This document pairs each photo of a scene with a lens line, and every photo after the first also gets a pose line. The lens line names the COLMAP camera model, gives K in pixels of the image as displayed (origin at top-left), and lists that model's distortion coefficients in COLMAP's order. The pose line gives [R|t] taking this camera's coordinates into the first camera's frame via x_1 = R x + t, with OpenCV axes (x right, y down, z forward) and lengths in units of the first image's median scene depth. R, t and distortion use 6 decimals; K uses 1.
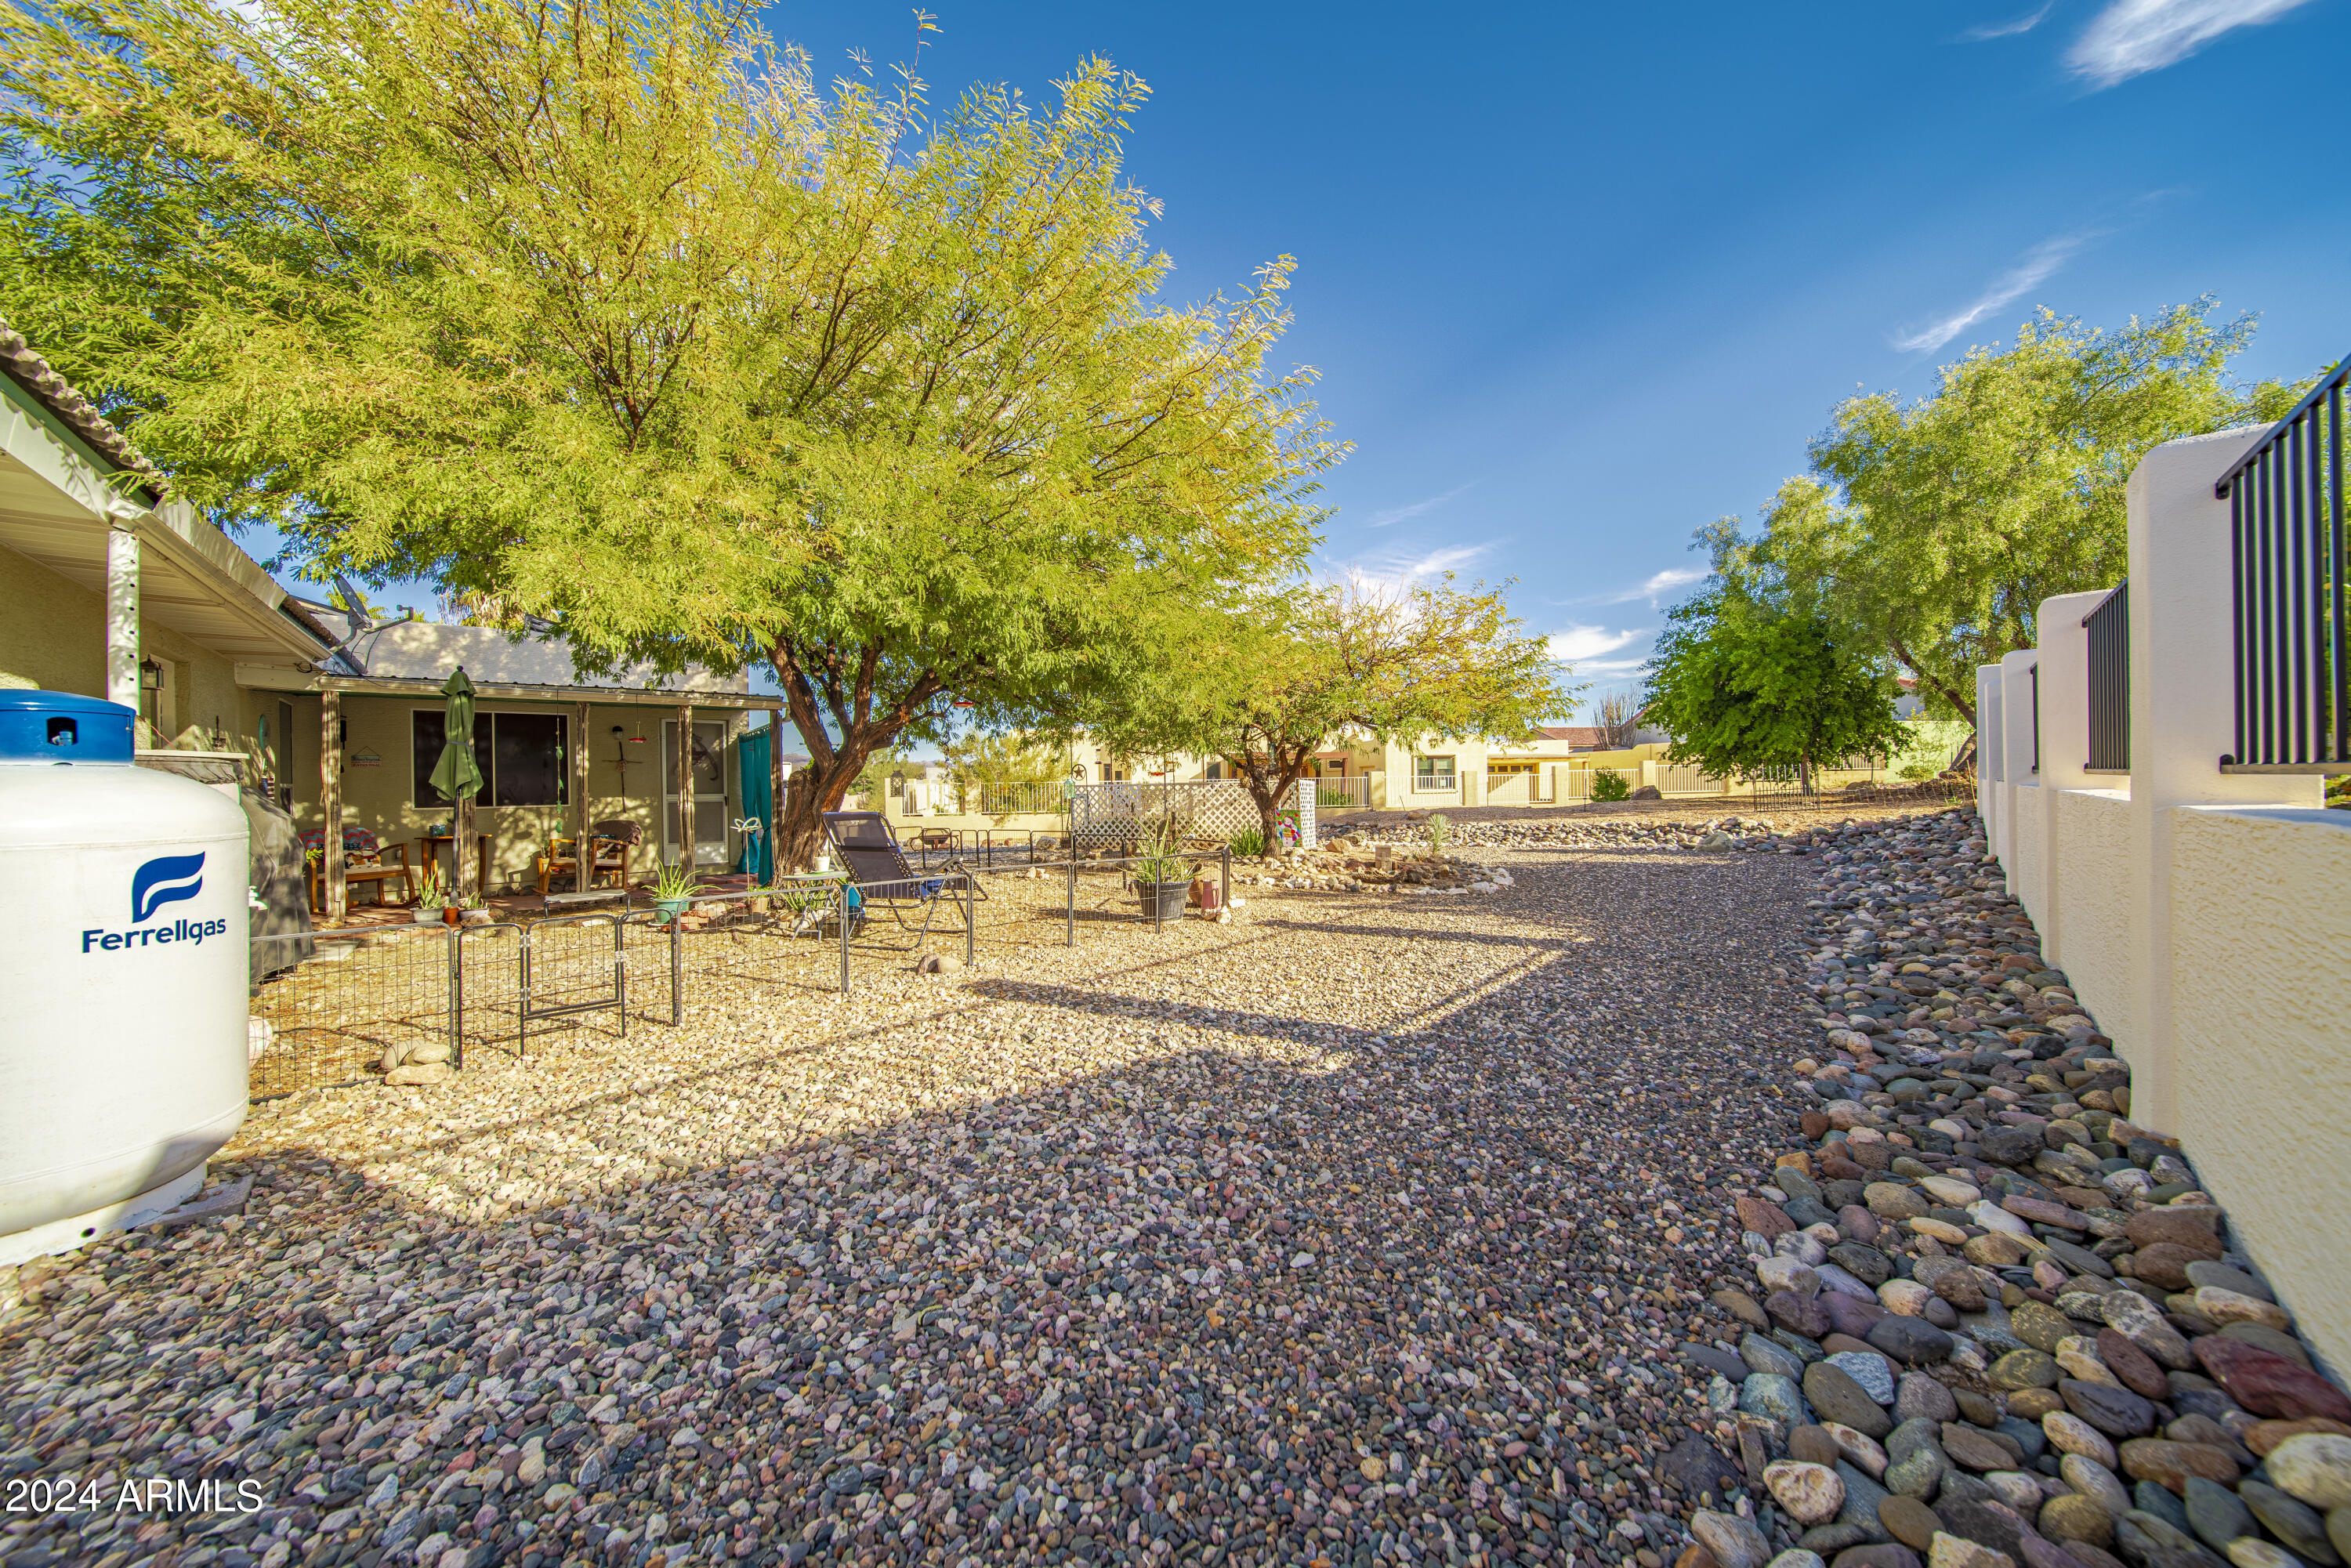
lens RADIAL K [[839.2, 0, 1183.6], [0, 839.2, 783.2], [0, 0, 1]] dist [-0.013056, -0.000109]
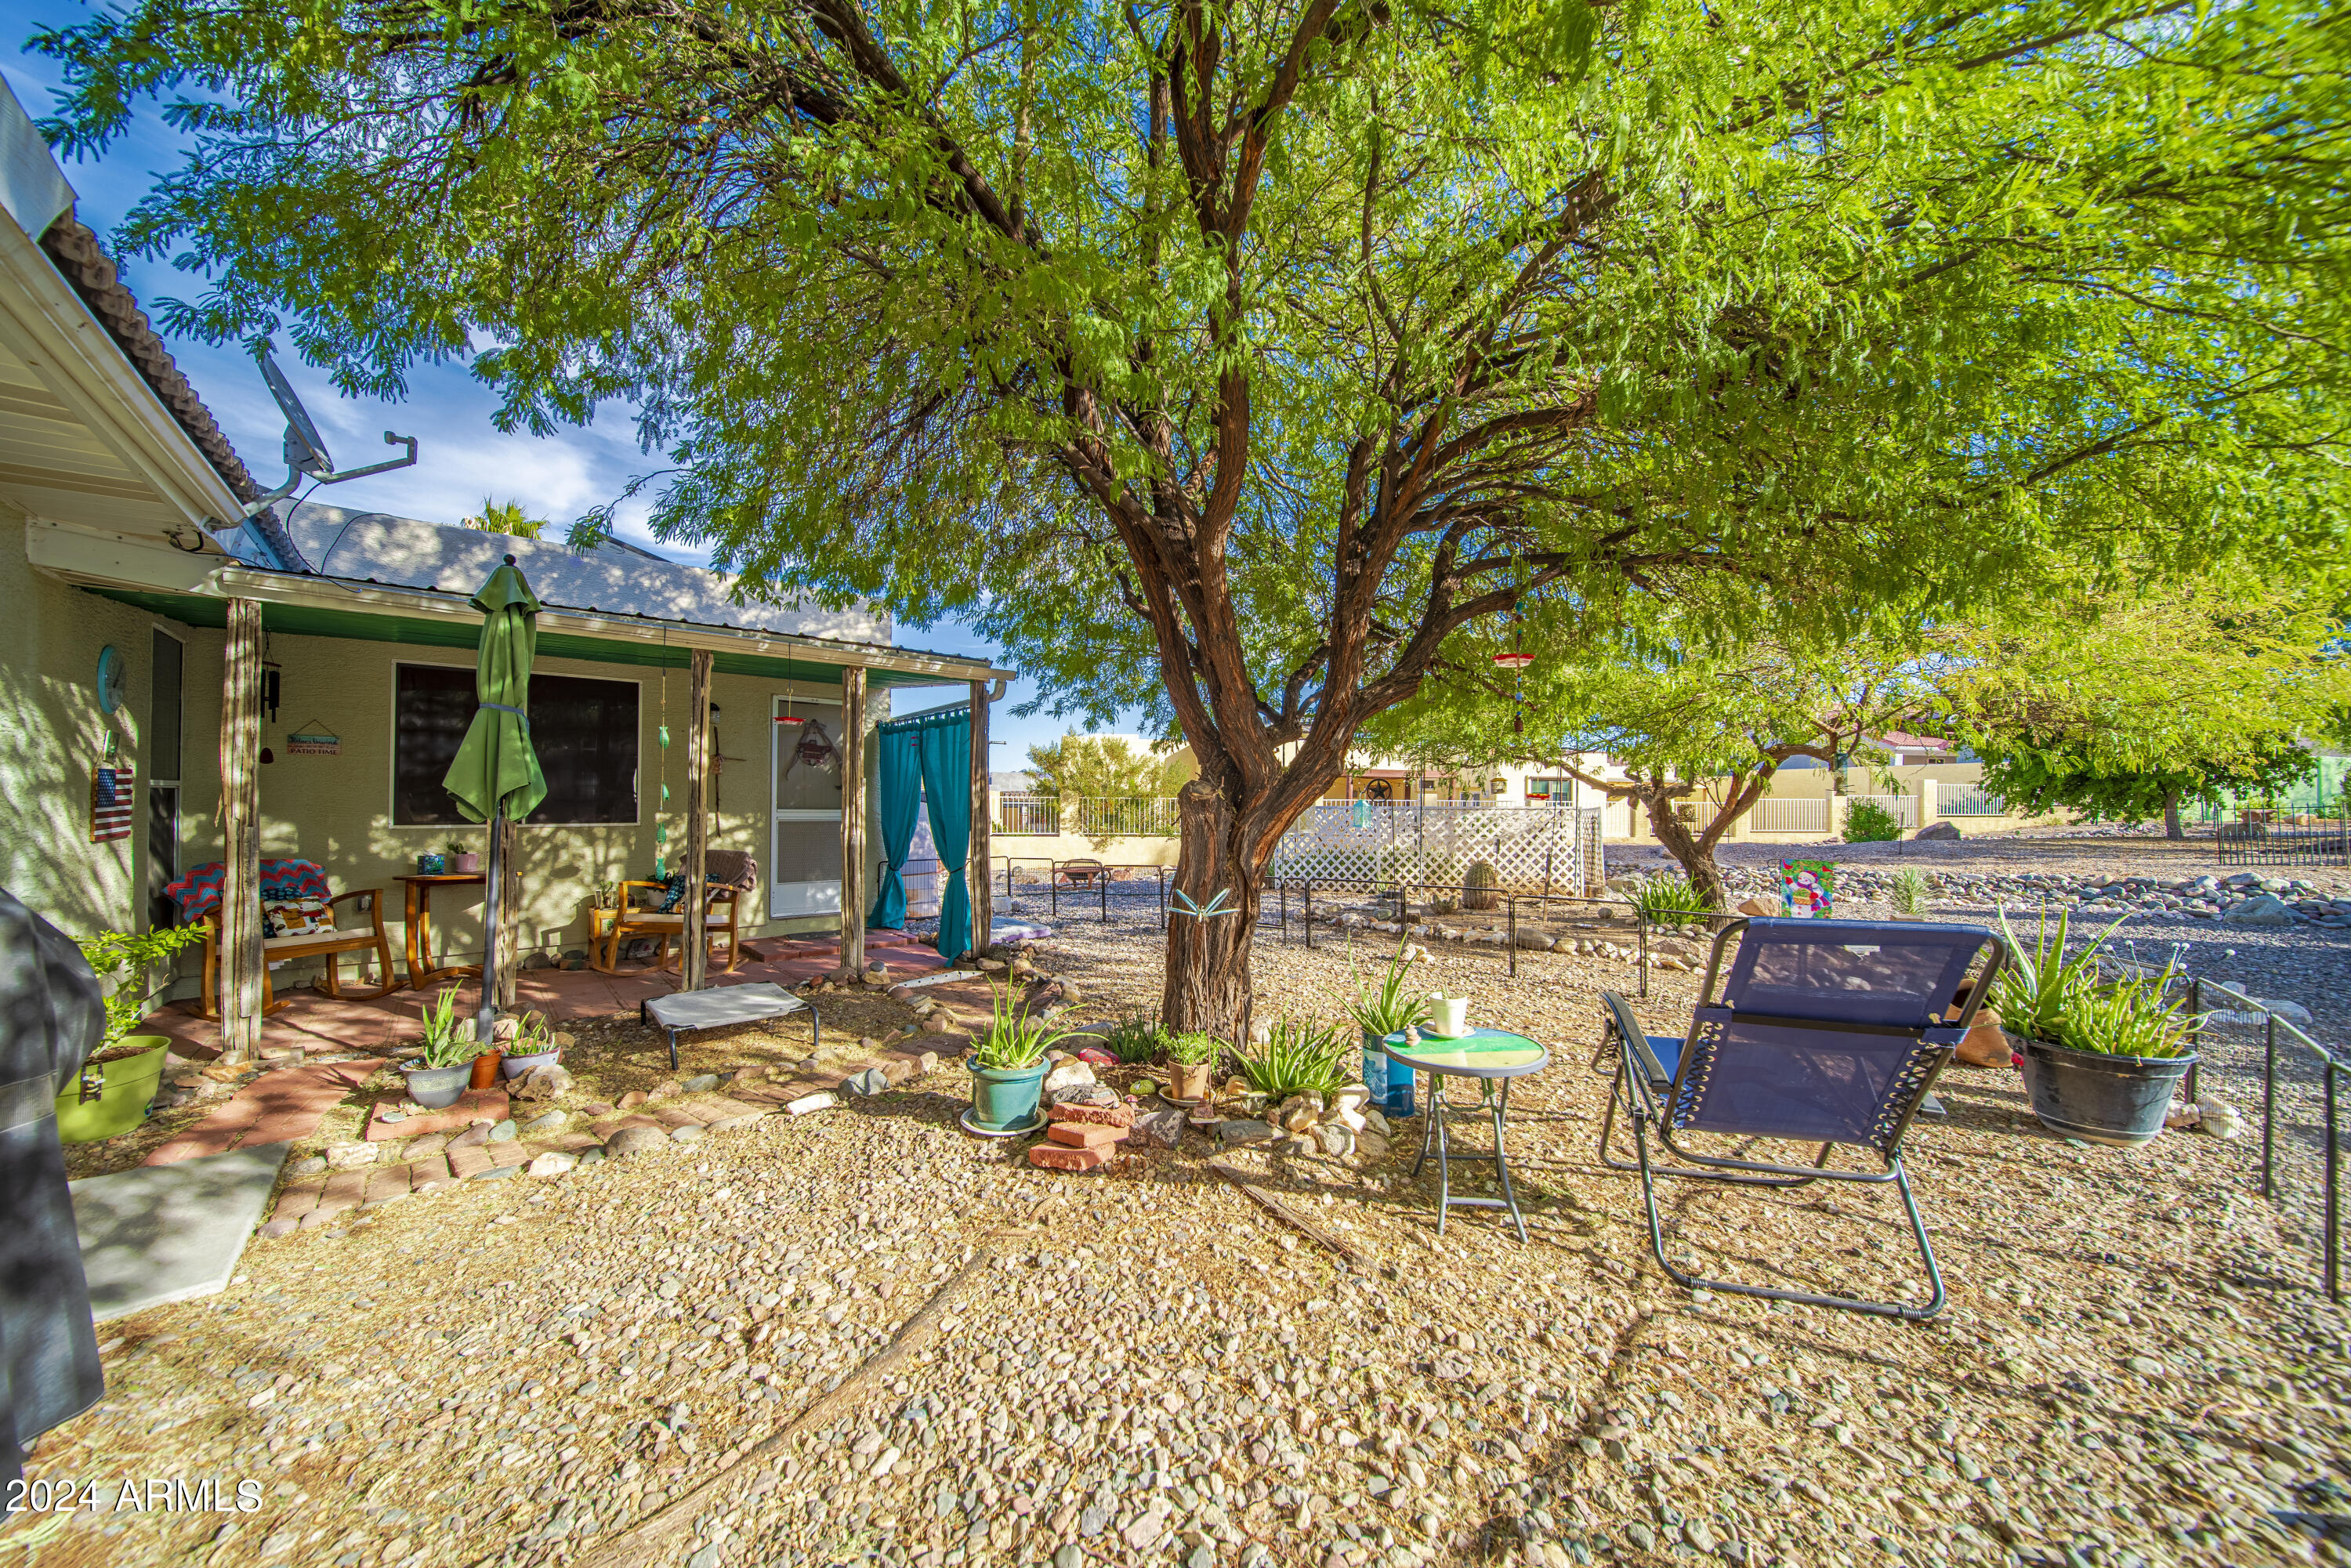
lens RADIAL K [[839.2, 0, 1166.7], [0, 839.2, 792.5], [0, 0, 1]] dist [-0.013056, -0.000109]
pose [[0.999489, 0.023072, 0.022118, -0.388837], [-0.022907, 0.999708, -0.007666, -0.002620], [-0.022288, 0.007156, 0.999726, 0.395428]]
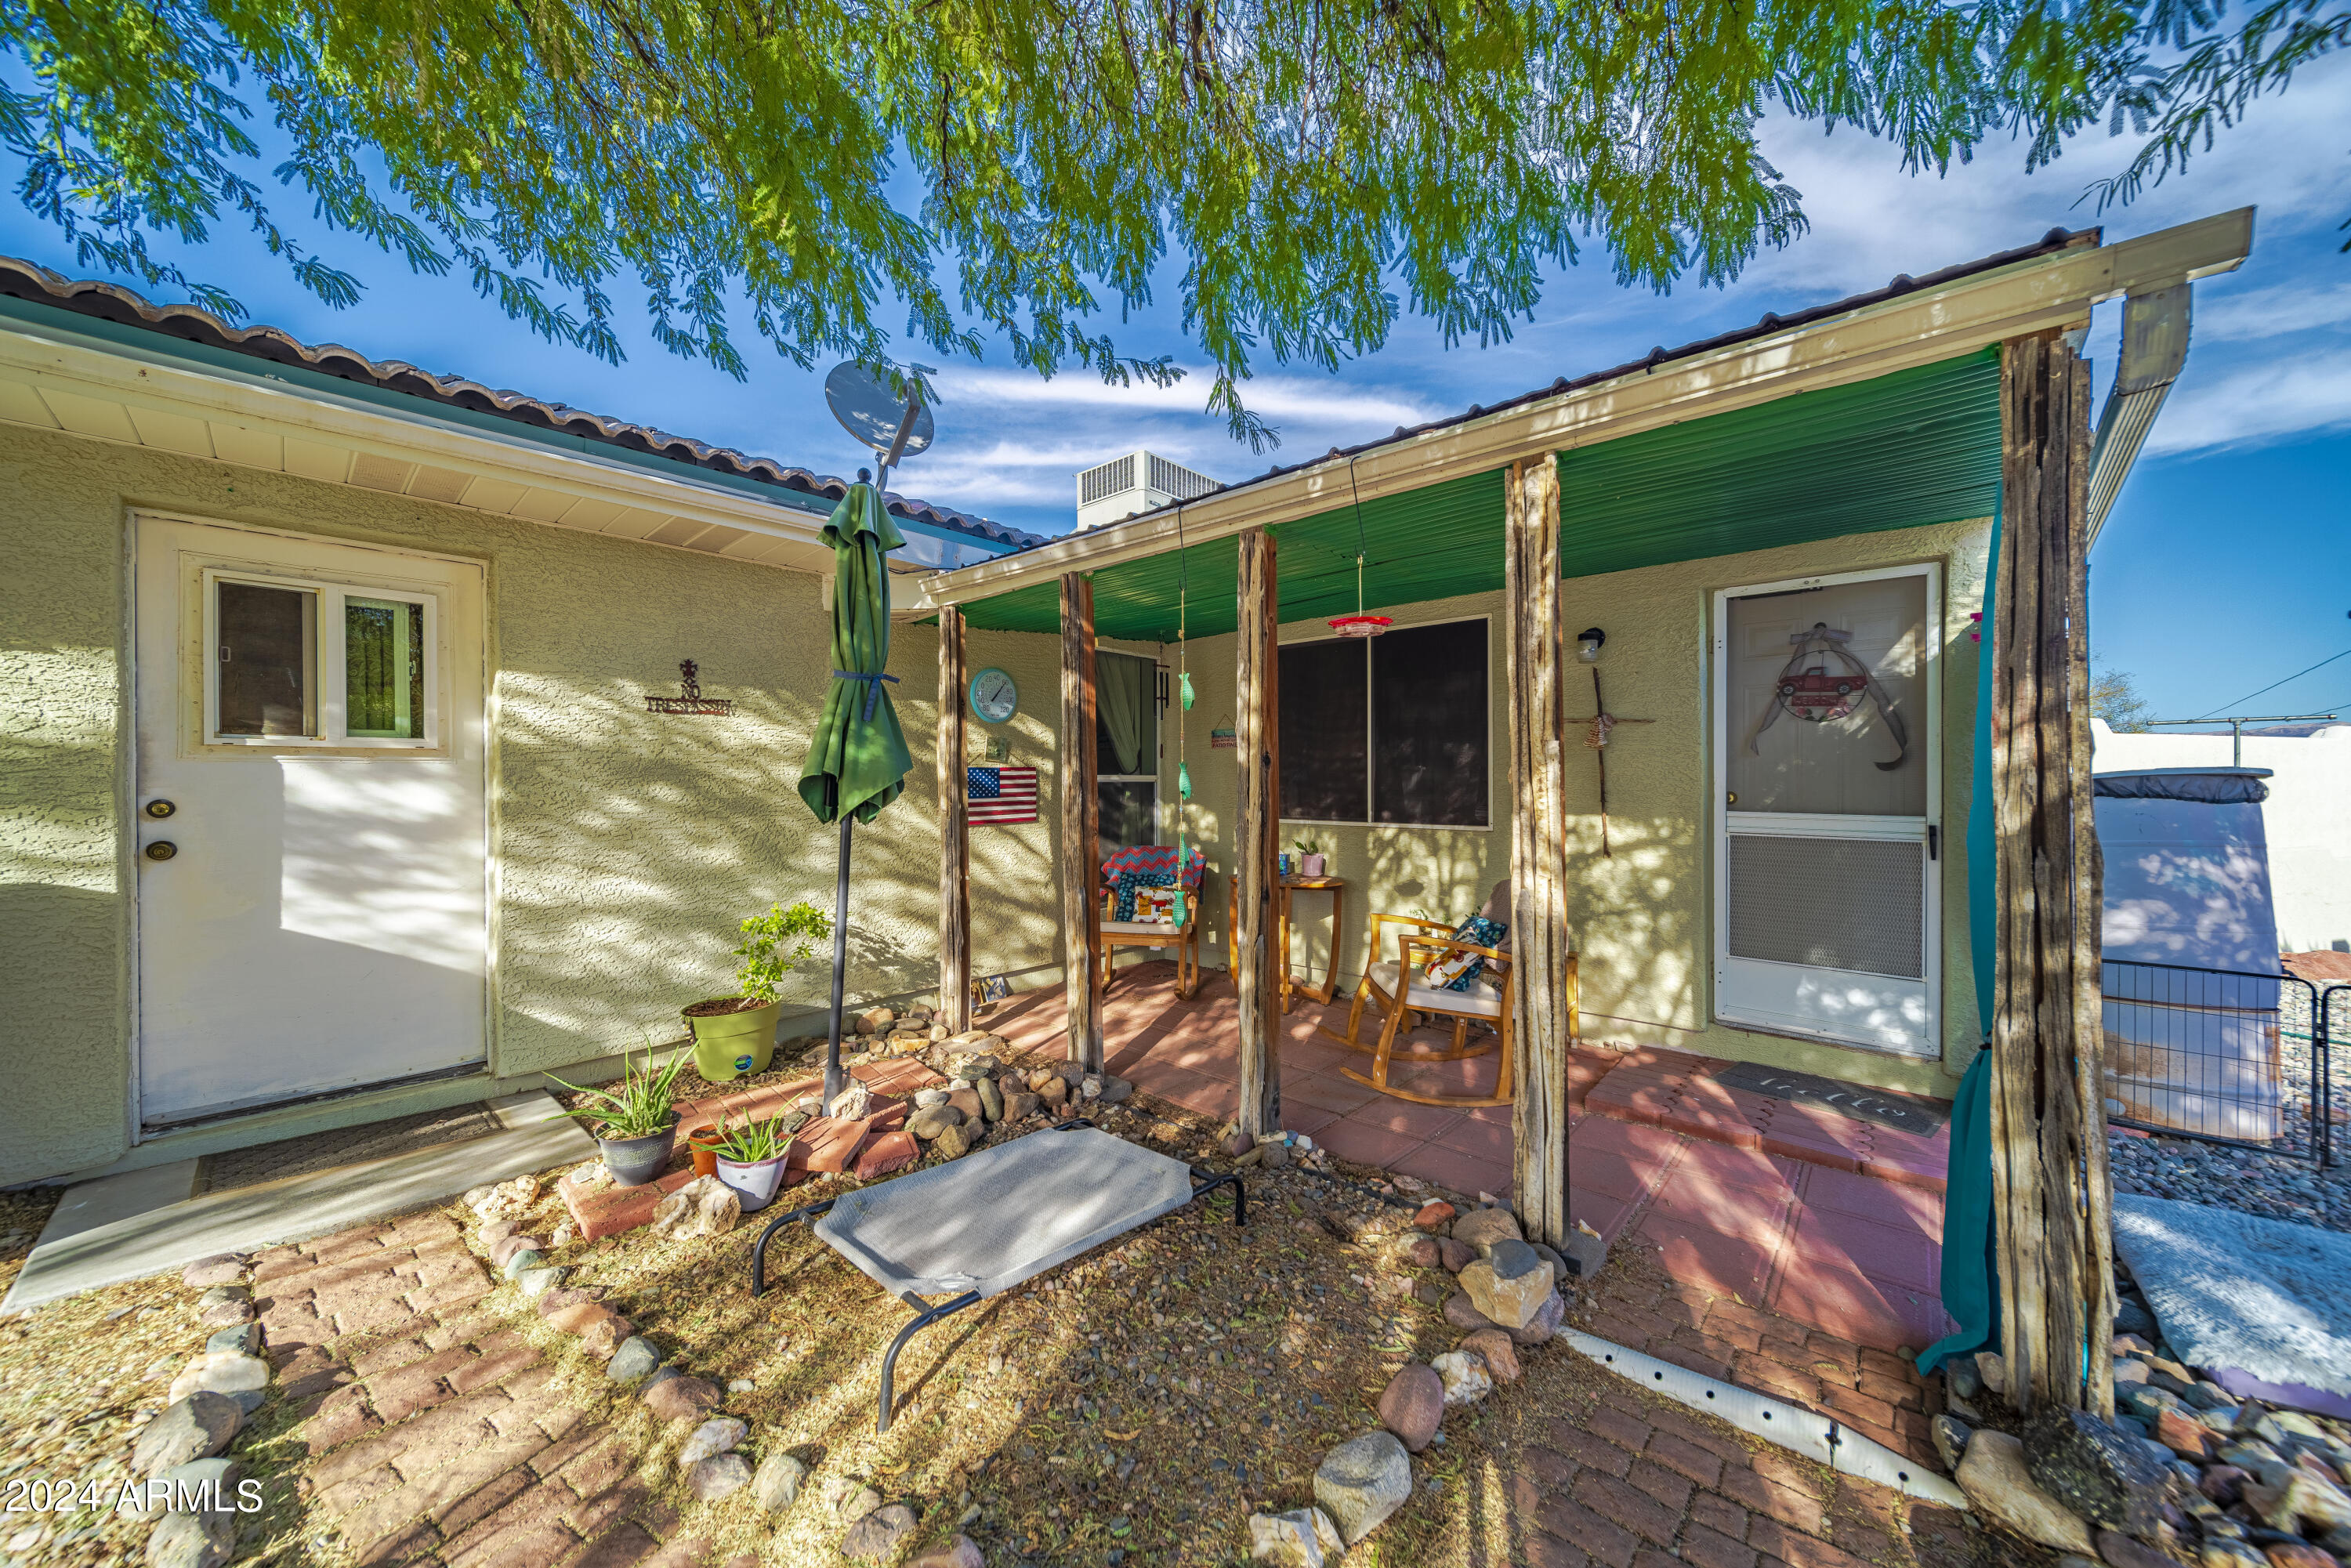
lens RADIAL K [[839.2, 0, 1173.5], [0, 839.2, 789.3], [0, 0, 1]] dist [-0.013056, -0.000109]
pose [[0.145258, 0.023715, -0.989109, -0.378019], [-0.003645, 0.999719, 0.023434, -0.004229], [0.989387, 0.000201, 0.145304, 0.872117]]
